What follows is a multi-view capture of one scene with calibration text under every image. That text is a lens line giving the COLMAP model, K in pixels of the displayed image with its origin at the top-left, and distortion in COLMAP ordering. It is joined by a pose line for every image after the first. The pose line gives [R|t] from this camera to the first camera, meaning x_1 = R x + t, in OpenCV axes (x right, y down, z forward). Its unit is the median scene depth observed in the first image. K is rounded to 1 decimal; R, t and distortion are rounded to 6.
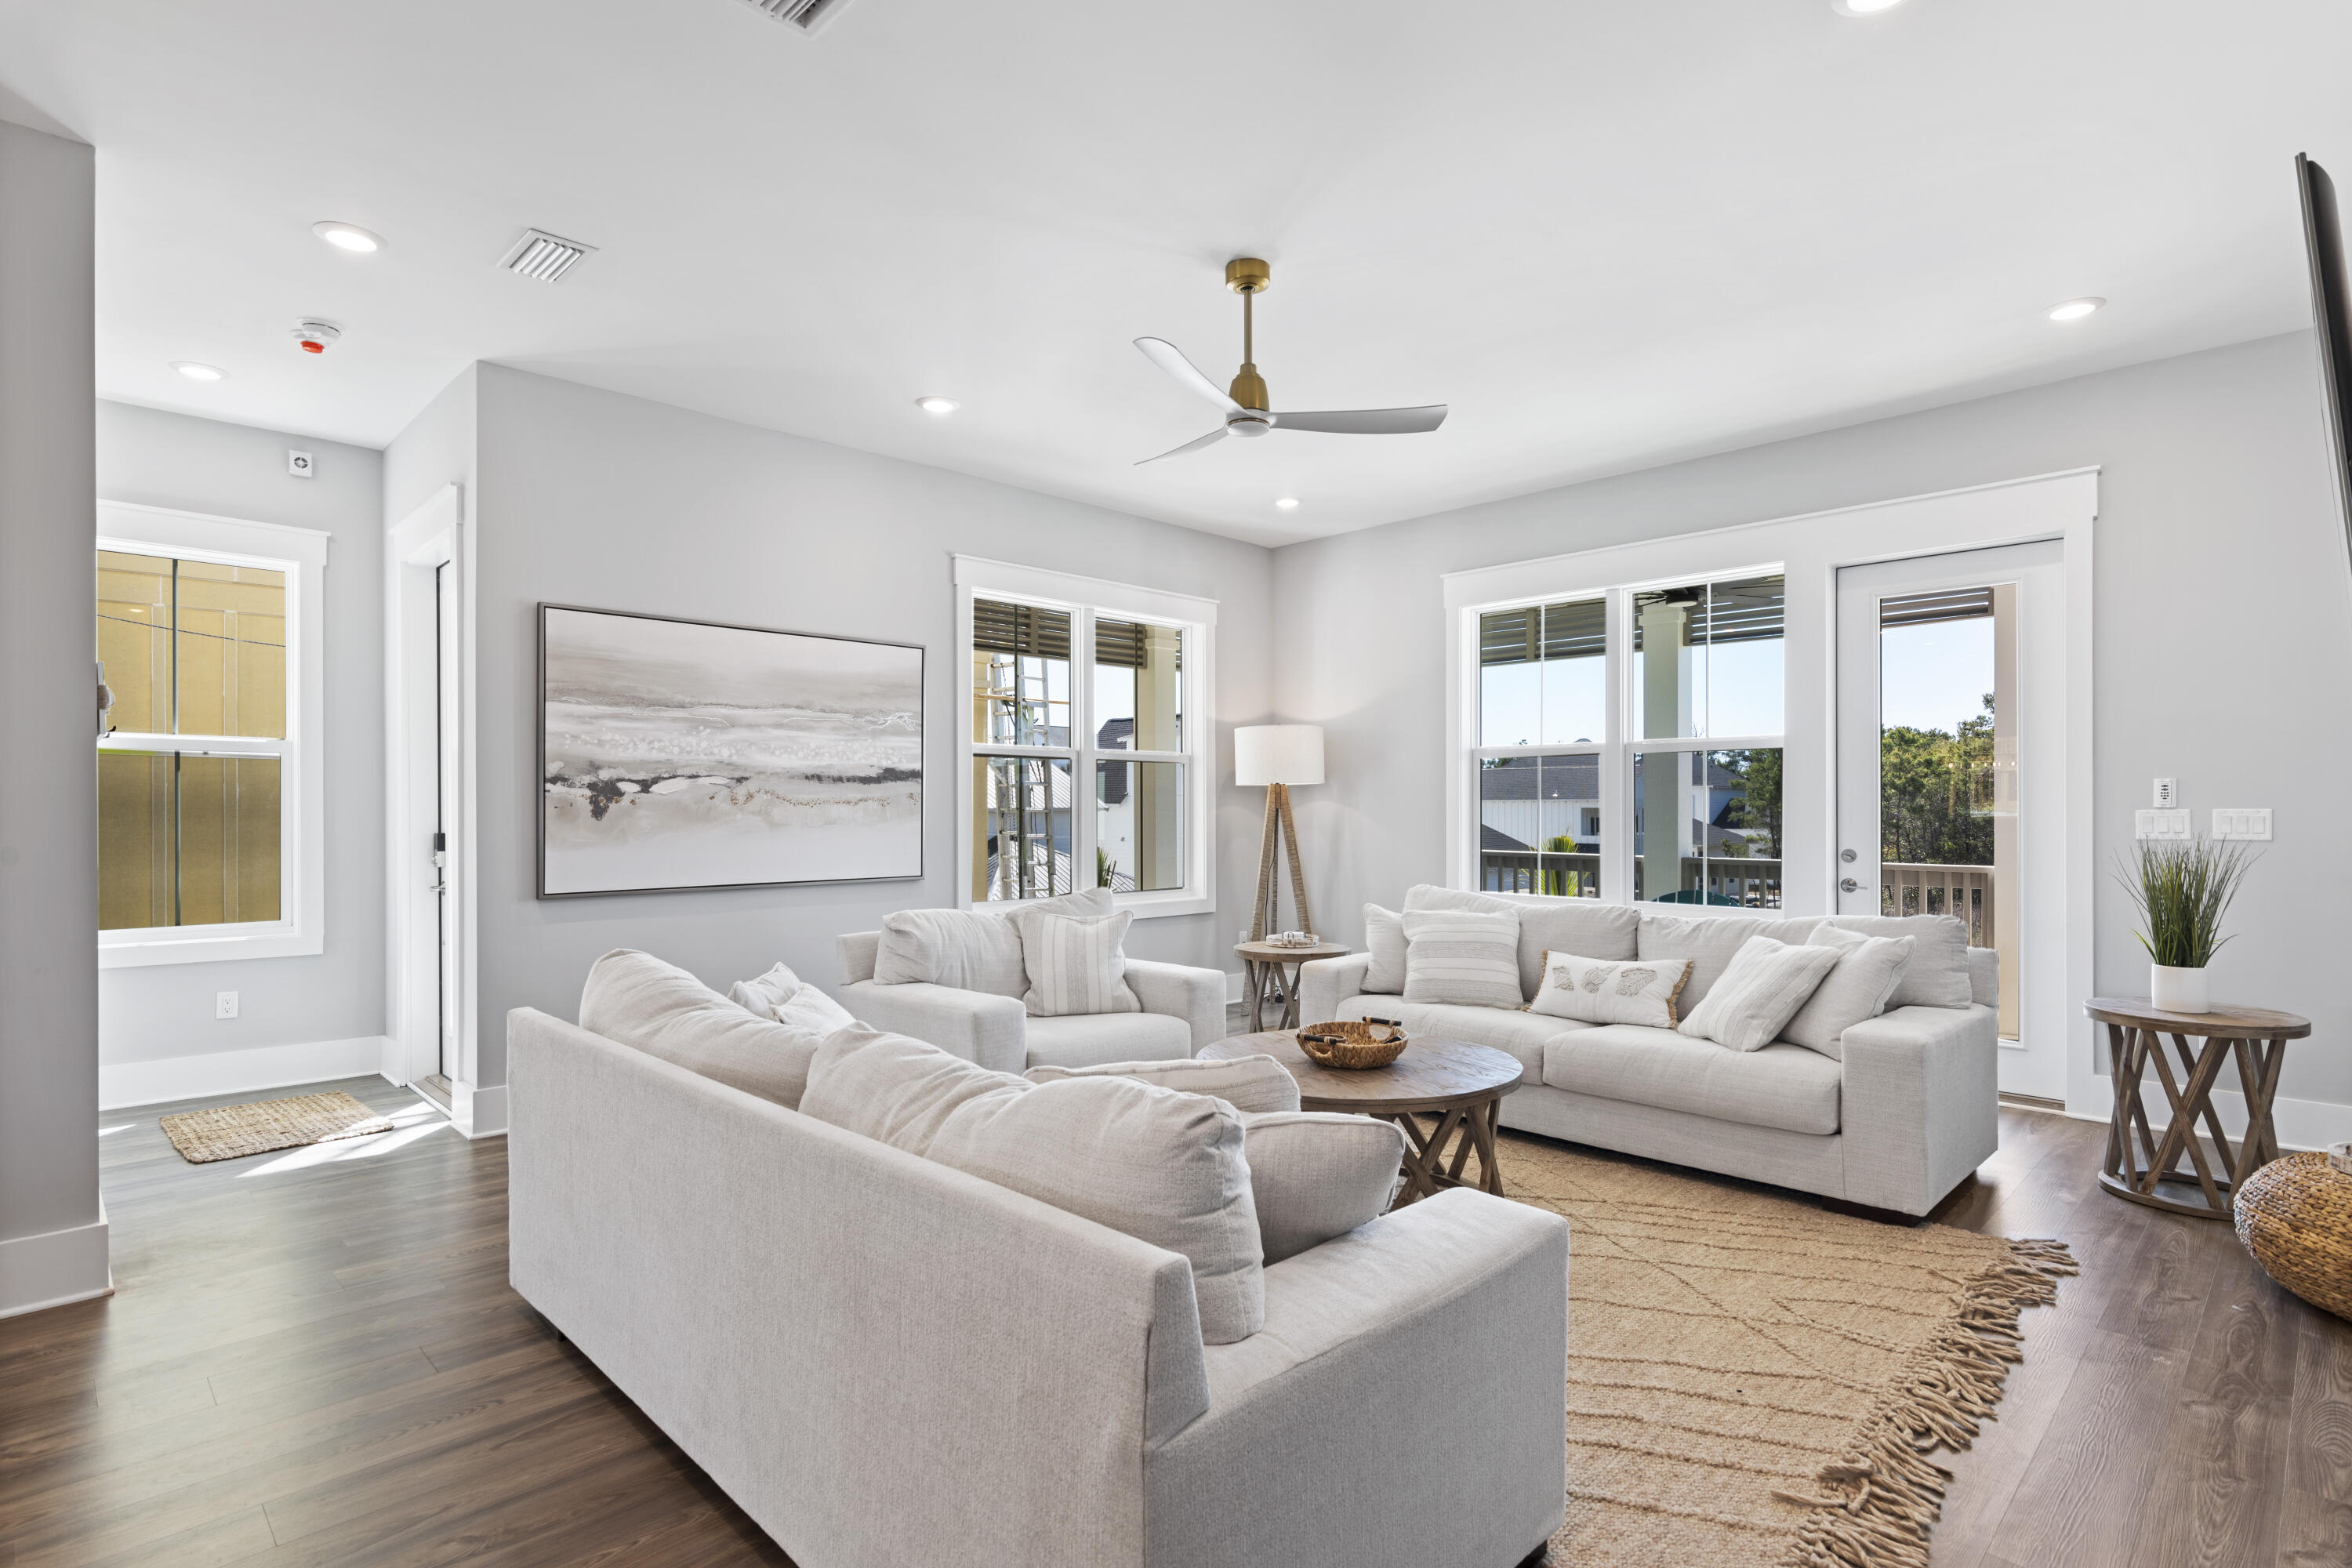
lens RADIAL K [[1170.0, 0, 1183.6], [0, 1170.0, 800.2], [0, 0, 1]] dist [0.000131, -0.000027]
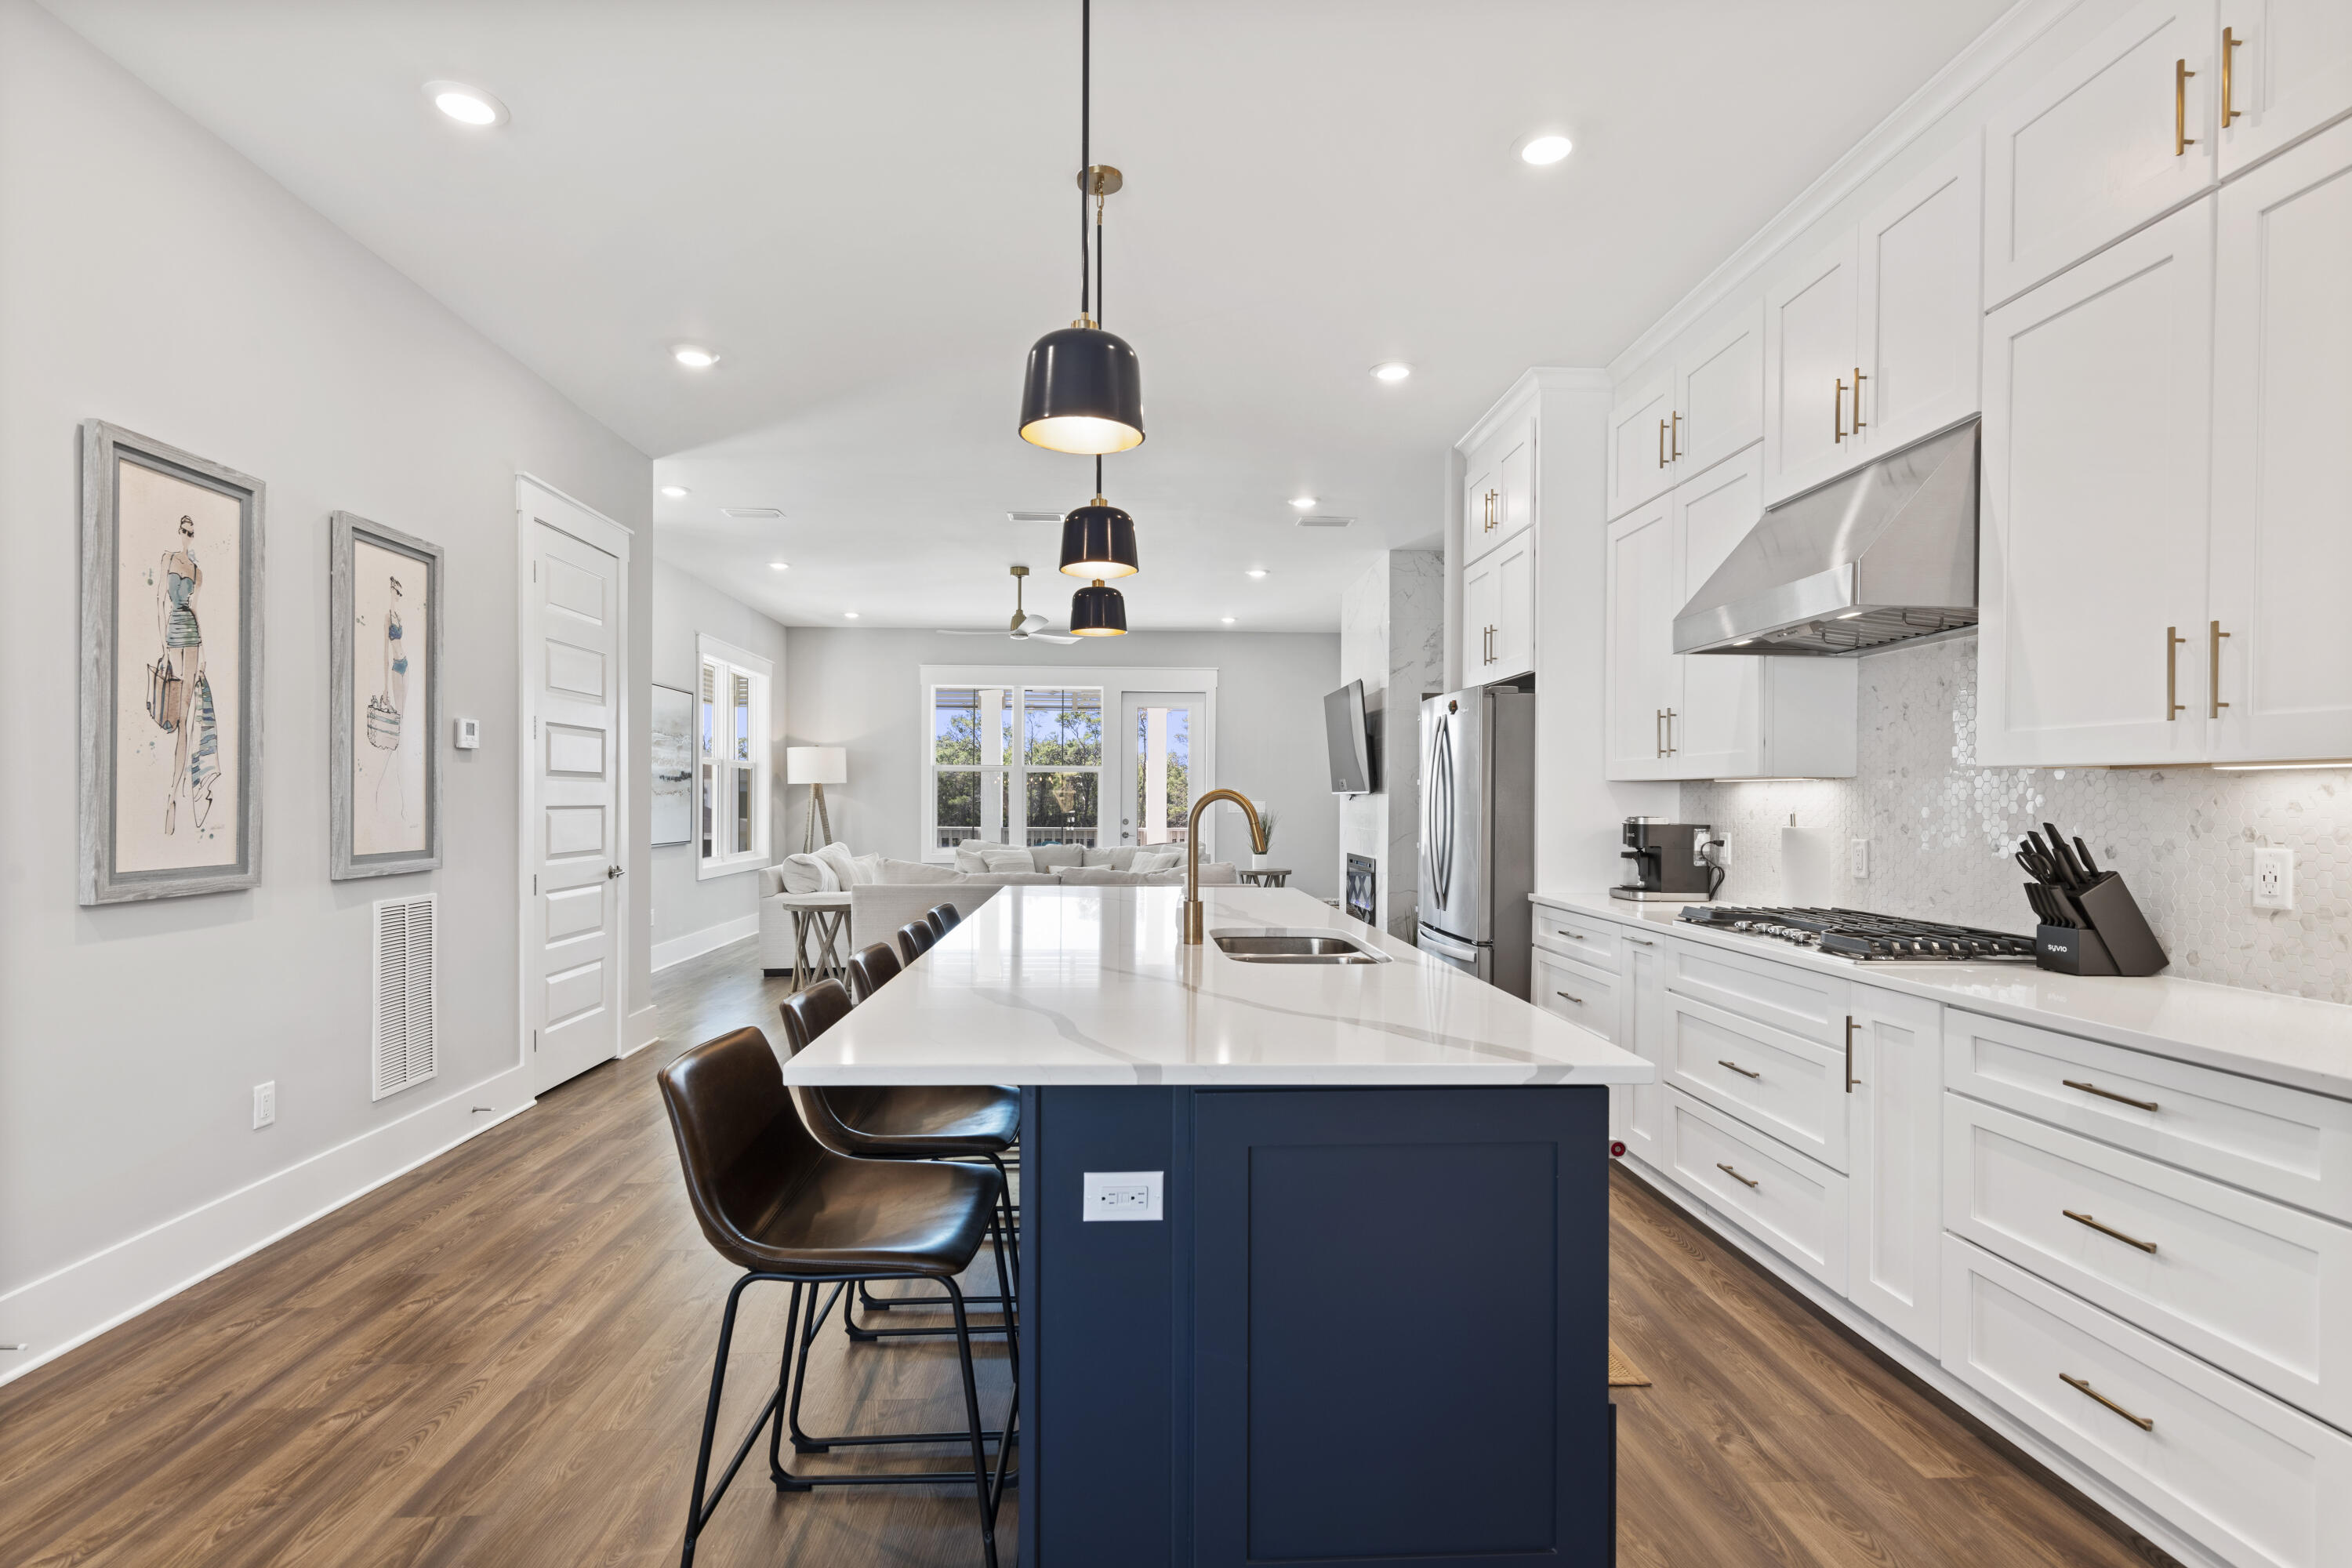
lens RADIAL K [[1156.6, 0, 1164.9], [0, 1156.6, 789.4], [0, 0, 1]] dist [0.011435, 0.000213]
pose [[0.675257, 0.015751, 0.737414, -1.150554], [-0.012635, 0.999872, -0.009787, 0.006929], [-0.737474, -0.002708, 0.675370, -0.622561]]
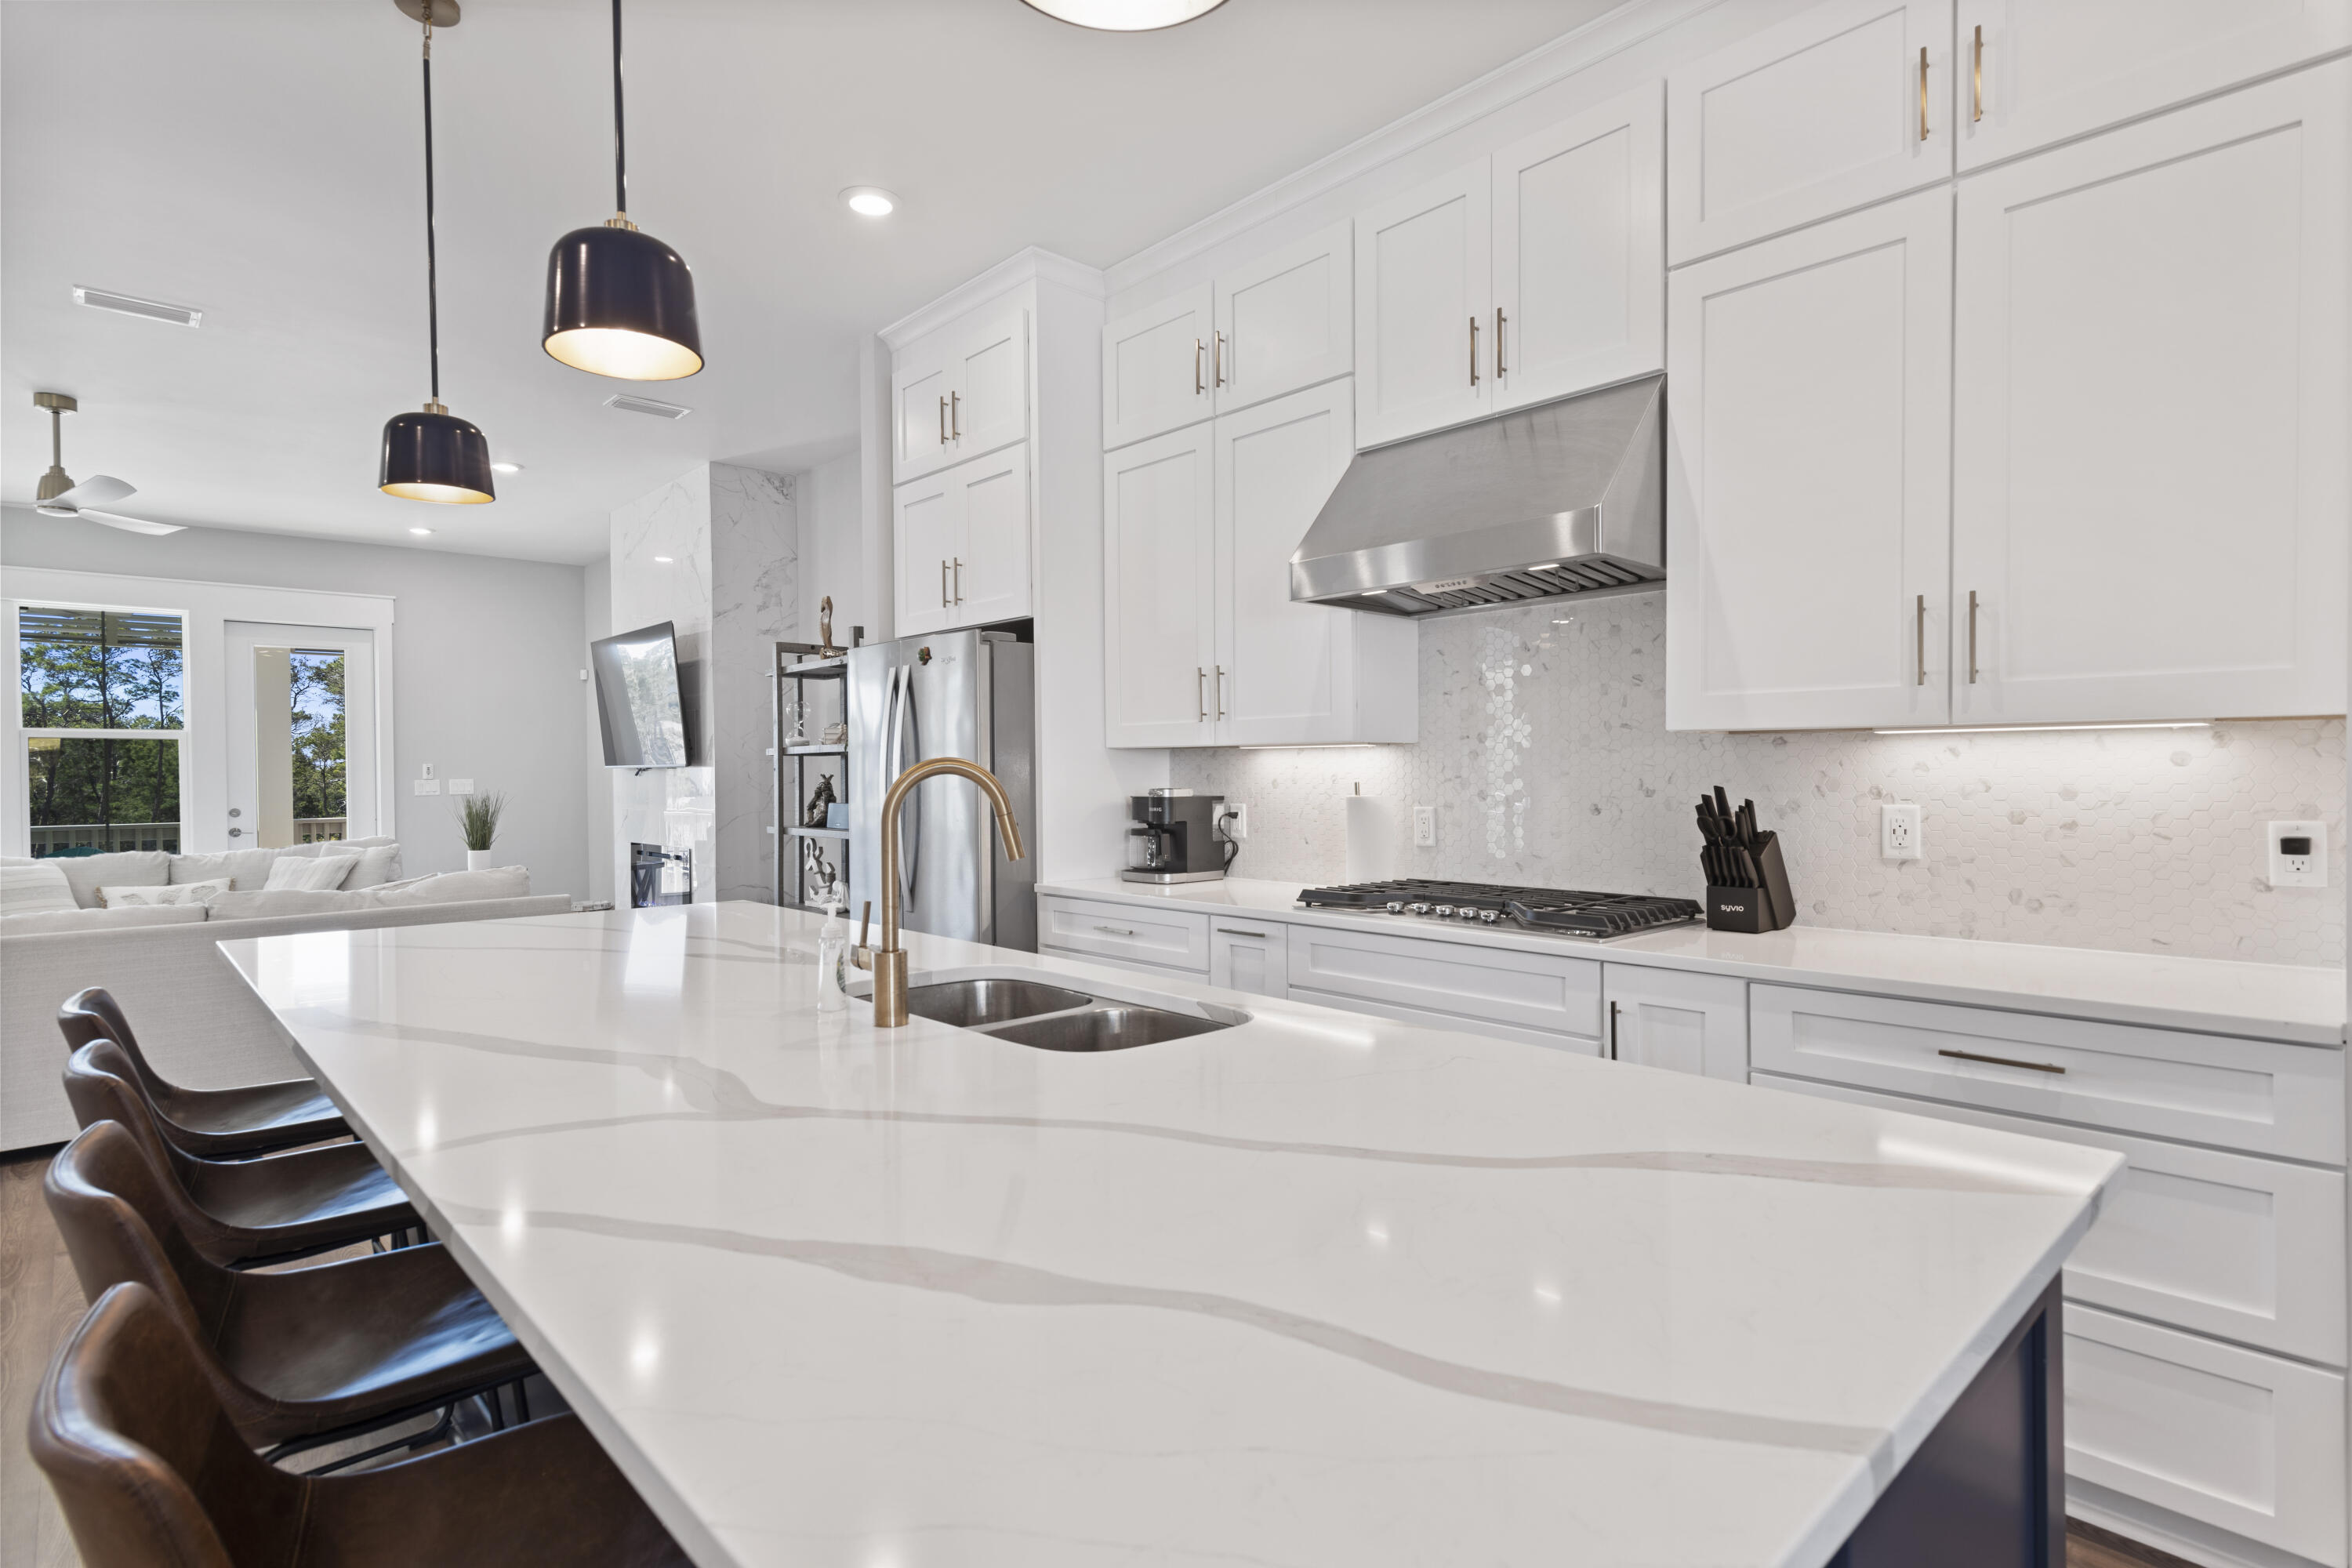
lens RADIAL K [[1182.5, 0, 1173.4], [0, 1182.5, 778.4], [0, 0, 1]] dist [0.009004, 0.000168]
pose [[0.044358, -0.001486, 0.999015, -1.045365], [0.003924, 0.999991, 0.001313, 0.006625], [-0.999008, 0.003862, 0.044363, -0.323241]]
